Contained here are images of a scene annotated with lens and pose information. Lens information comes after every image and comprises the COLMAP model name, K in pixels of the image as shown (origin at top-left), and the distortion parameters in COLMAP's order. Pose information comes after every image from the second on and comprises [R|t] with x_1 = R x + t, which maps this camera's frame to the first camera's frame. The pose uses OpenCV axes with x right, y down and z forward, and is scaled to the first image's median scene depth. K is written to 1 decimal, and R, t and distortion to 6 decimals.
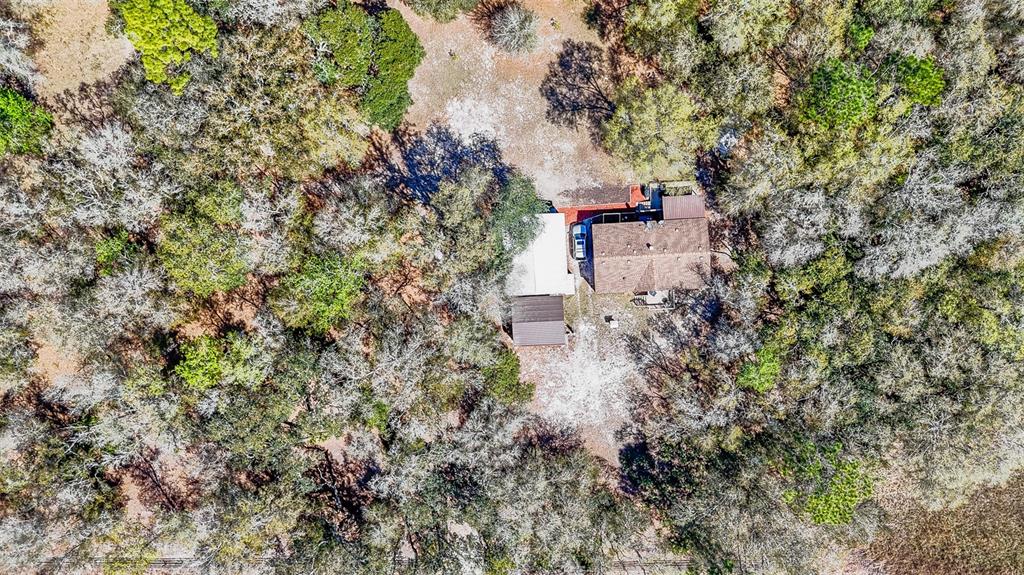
lens RADIAL K [[754.1, 0, 504.3], [0, 754.1, 276.6], [0, 0, 1]] dist [0.058069, -0.054222]
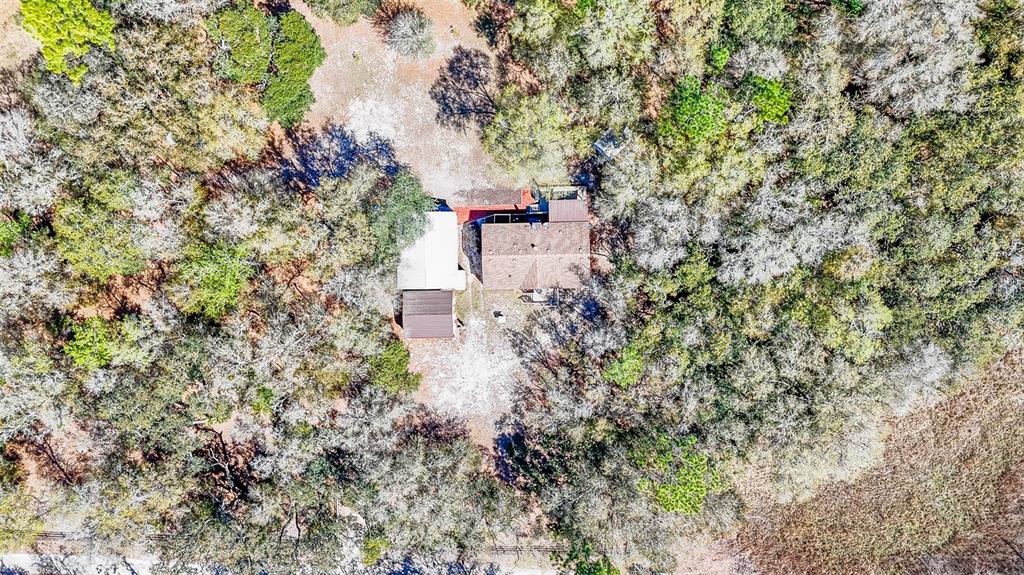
lens RADIAL K [[754.1, 0, 507.8], [0, 754.1, 275.2], [0, 0, 1]] dist [0.058069, -0.054222]
pose [[0.999327, 0.033145, 0.015729, 0.147385], [-0.033161, 0.999450, 0.000761, 0.000539], [-0.015695, -0.001282, 0.999876, -0.052250]]
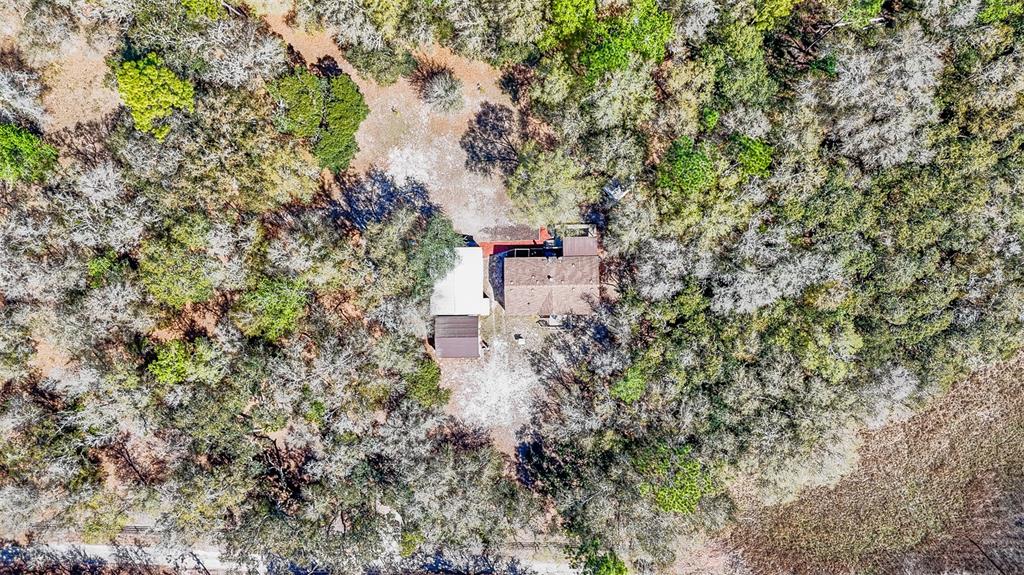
lens RADIAL K [[754.1, 0, 509.1], [0, 754.1, 274.3], [0, 0, 1]] dist [0.058069, -0.054222]
pose [[0.999367, 0.035075, -0.005867, 0.140279], [-0.035120, 0.999353, -0.007759, -0.035884], [0.005591, 0.007960, 0.999953, -0.207042]]
